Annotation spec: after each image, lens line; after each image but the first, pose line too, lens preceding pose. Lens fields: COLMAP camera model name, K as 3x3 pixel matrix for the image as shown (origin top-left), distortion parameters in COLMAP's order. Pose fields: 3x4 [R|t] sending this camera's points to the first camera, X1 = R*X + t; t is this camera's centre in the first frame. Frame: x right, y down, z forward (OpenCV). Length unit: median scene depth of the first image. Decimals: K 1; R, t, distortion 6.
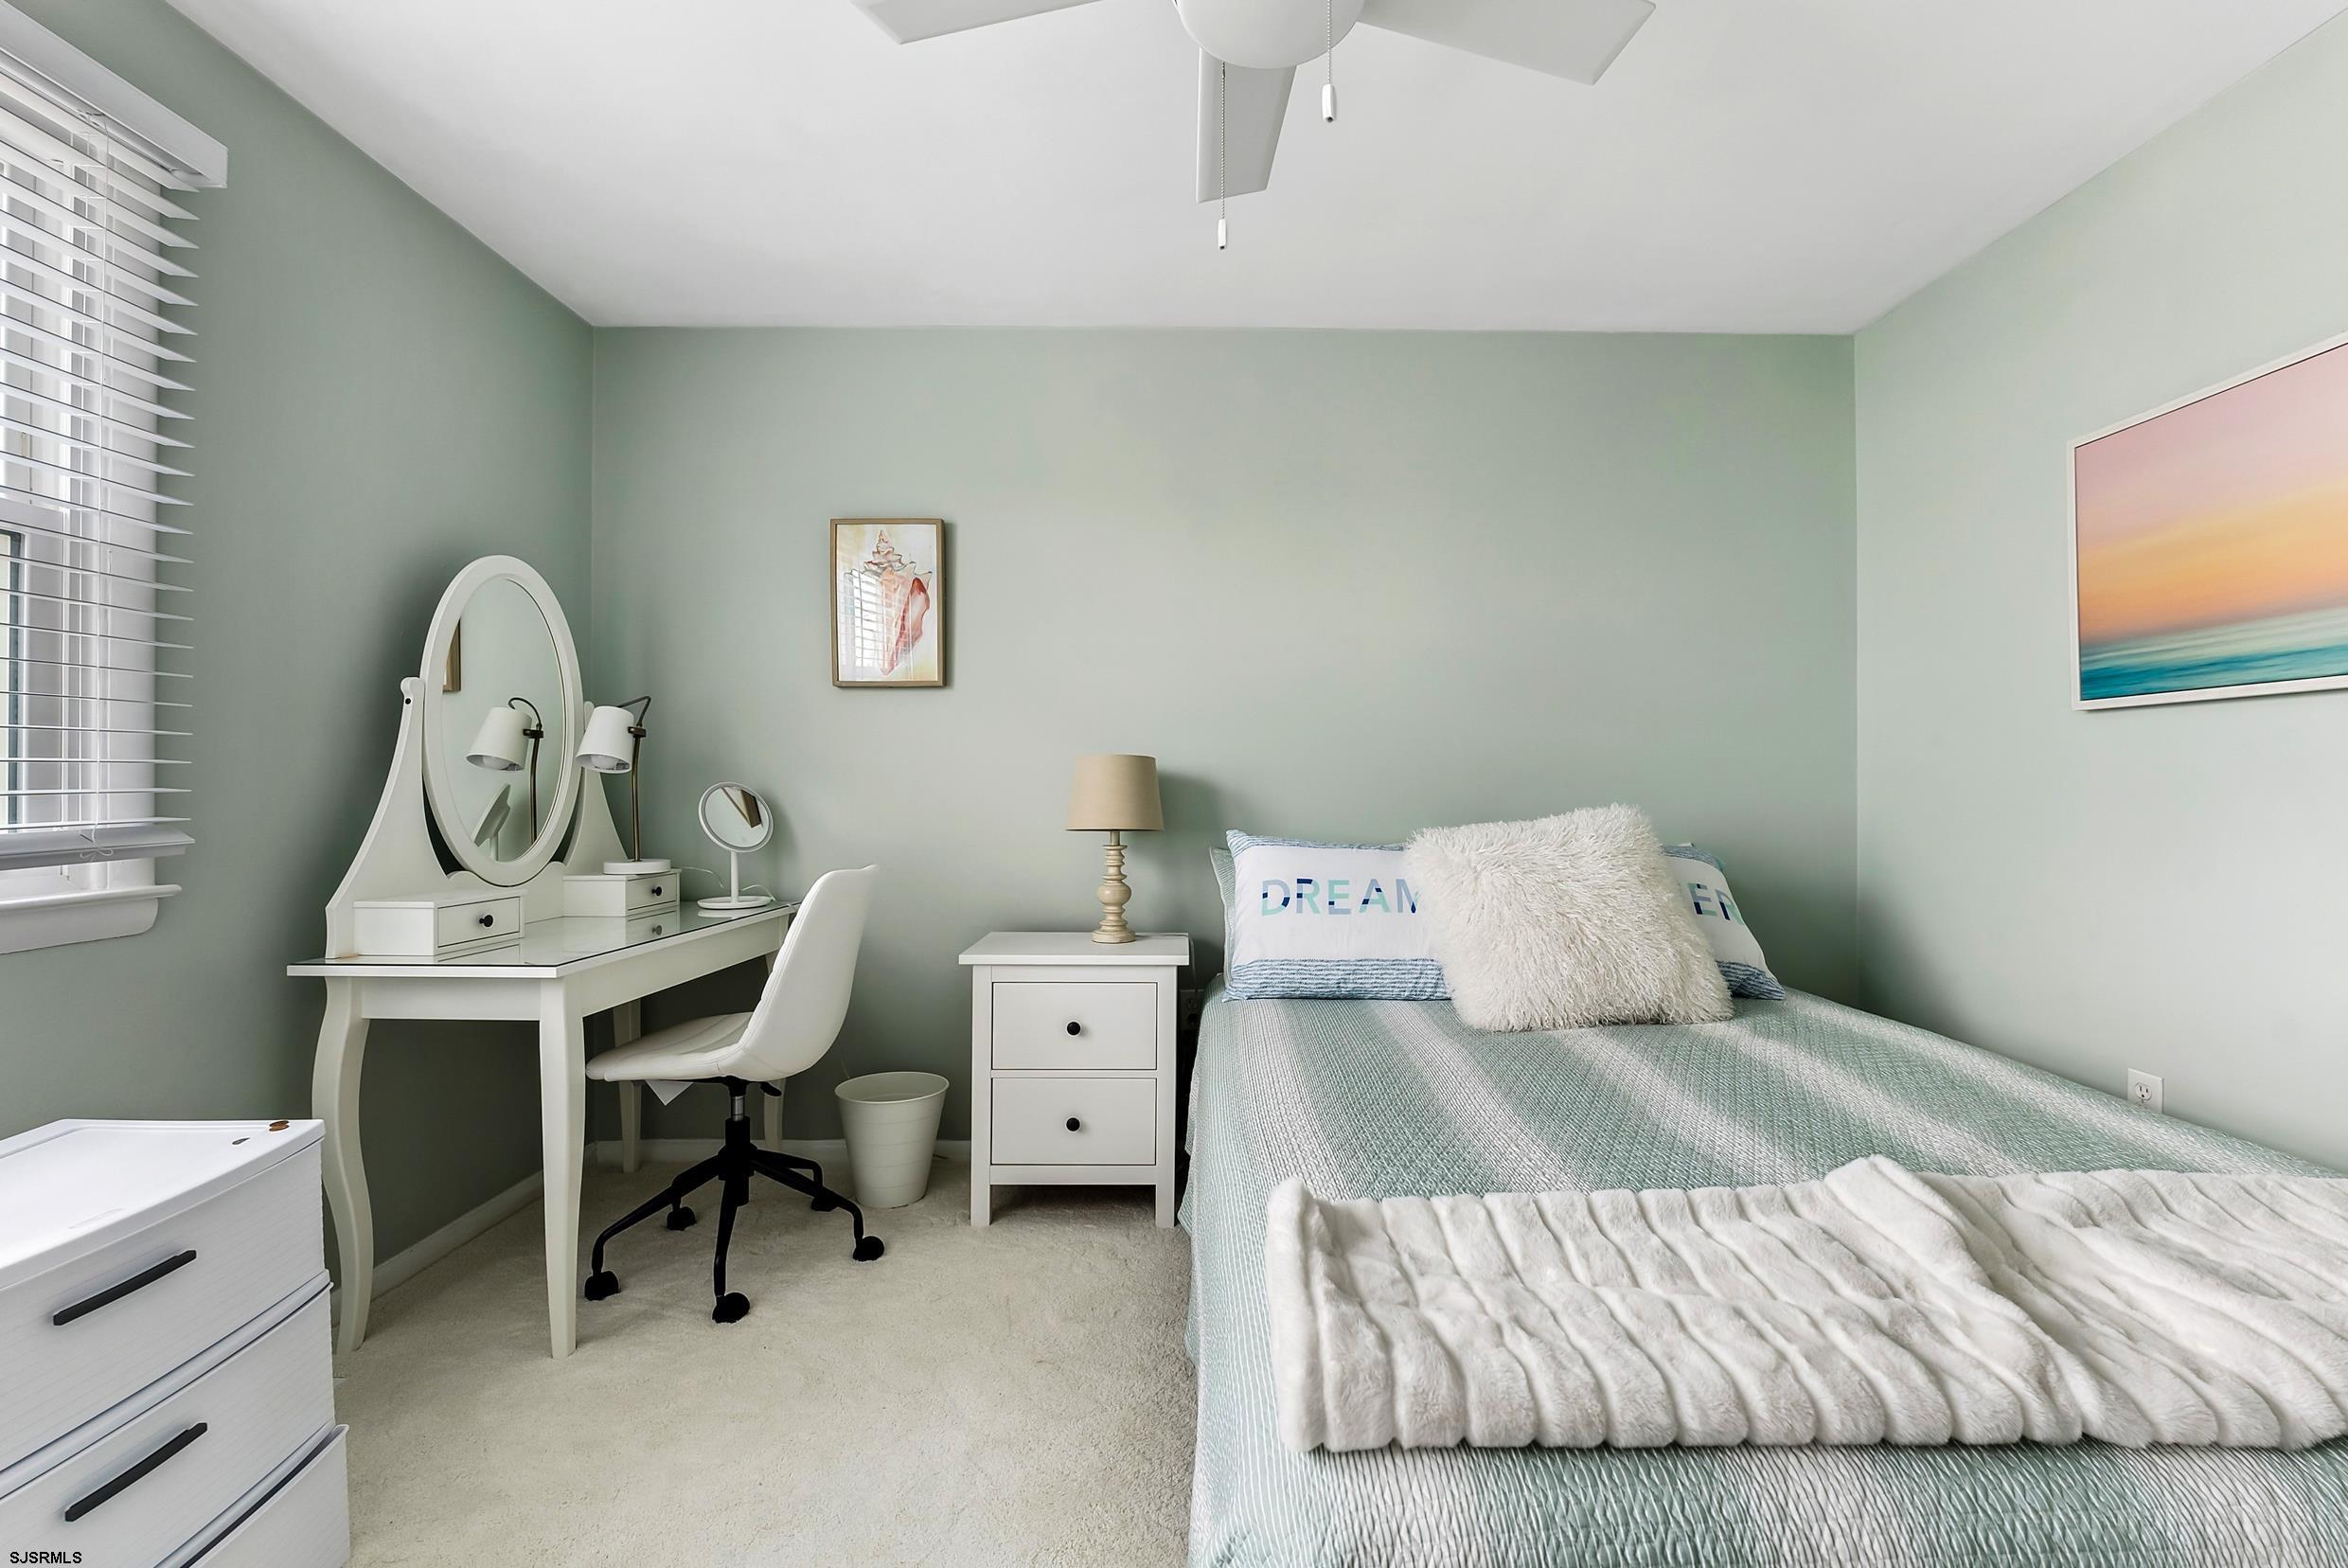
lens RADIAL K [[1031.8, 0, 1174.0], [0, 1031.8, 784.0], [0, 0, 1]] dist [-0.001259, 0.000072]
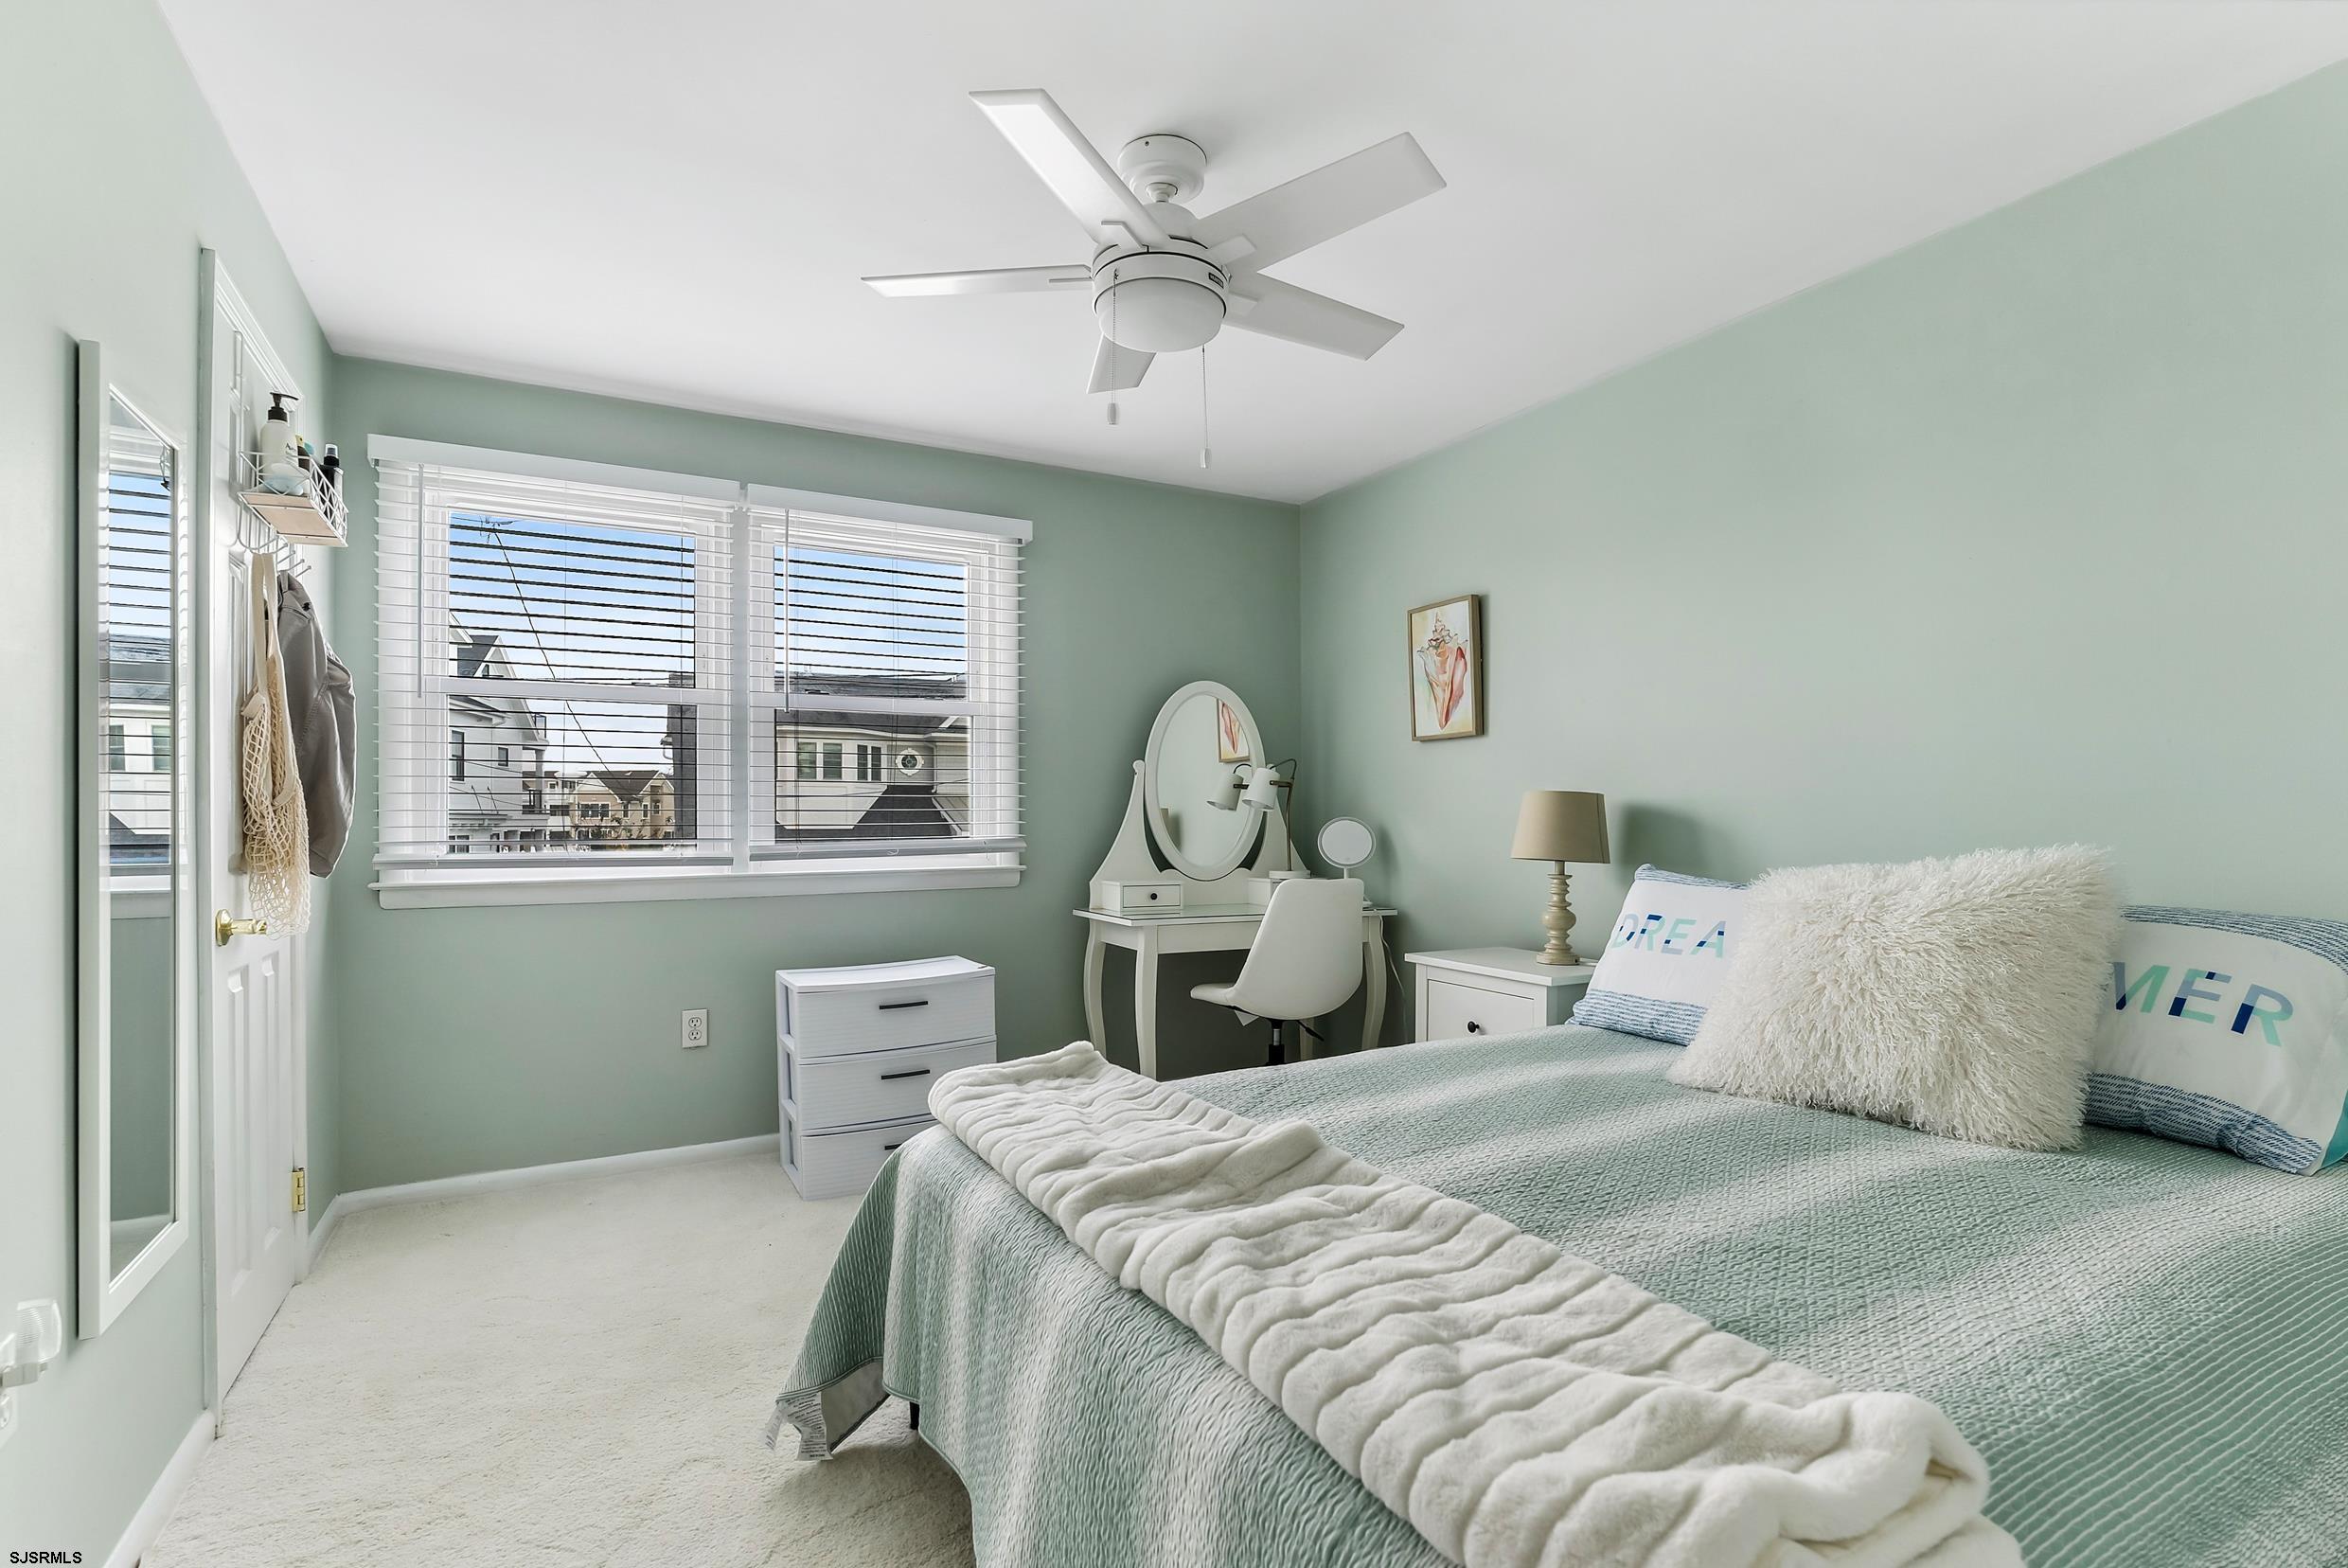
lens RADIAL K [[1080.6, 0, 1174.9], [0, 1080.6, 823.2], [0, 0, 1]] dist [0.000245, 0.000048]
pose [[0.483133, 0.002497, -0.875543, 0.803103], [0.003752, 0.999981, 0.004922, -0.001491], [0.875539, -0.005663, 0.483115, 0.112895]]
